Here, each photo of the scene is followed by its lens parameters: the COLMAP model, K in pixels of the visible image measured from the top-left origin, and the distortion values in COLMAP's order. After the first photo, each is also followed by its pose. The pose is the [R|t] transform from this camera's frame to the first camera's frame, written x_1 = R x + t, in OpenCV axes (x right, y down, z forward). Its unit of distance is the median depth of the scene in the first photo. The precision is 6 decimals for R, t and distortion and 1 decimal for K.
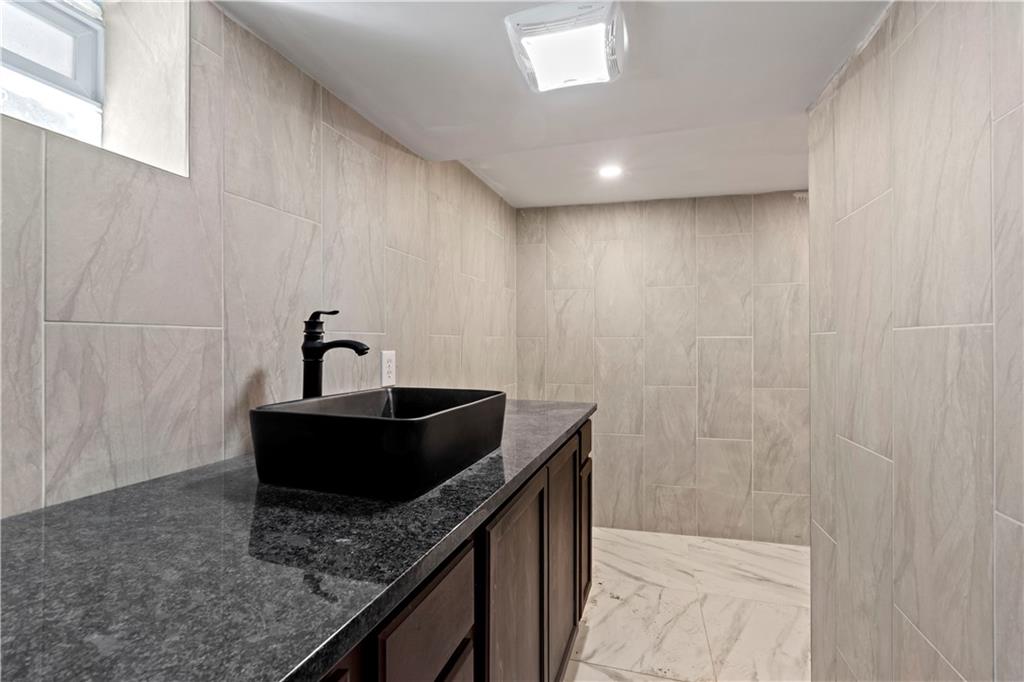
lens RADIAL K [[445.4, 0, 512.0], [0, 445.4, 341.0], [0, 0, 1]] dist [-0.001042, 0.000434]
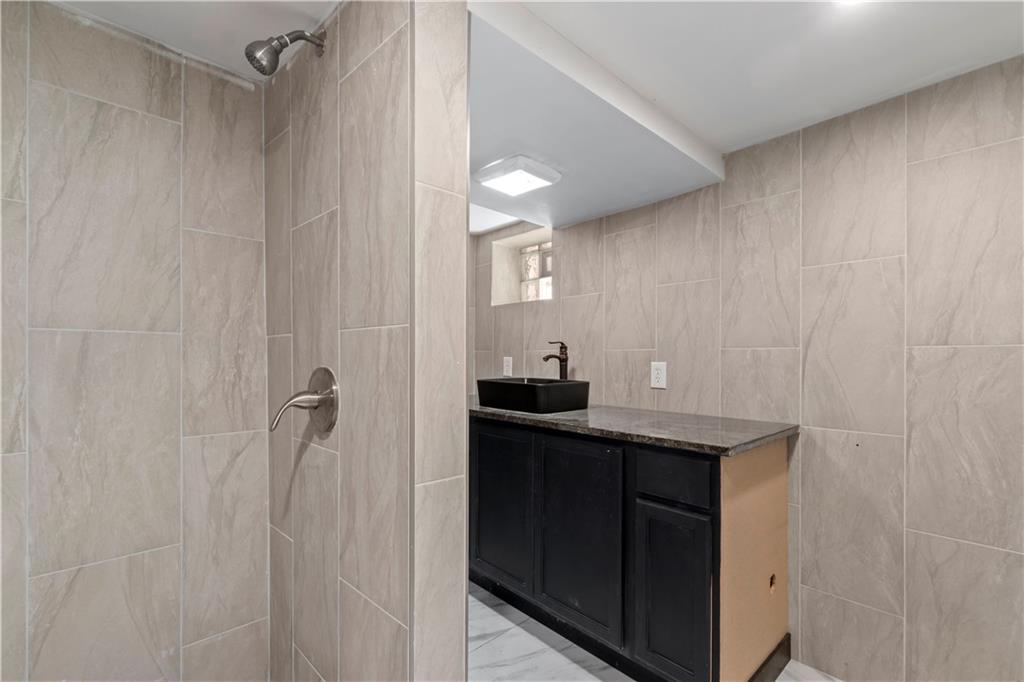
lens RADIAL K [[454.7, 0, 511.8], [0, 454.7, 352.1], [0, 0, 1]] dist [-0.000594, 0.000077]
pose [[-0.505662, -0.009127, -0.862683, 1.546388], [-0.004405, 0.999958, -0.007997, 0.007828], [0.862720, -0.000244, -0.505681, 1.793178]]
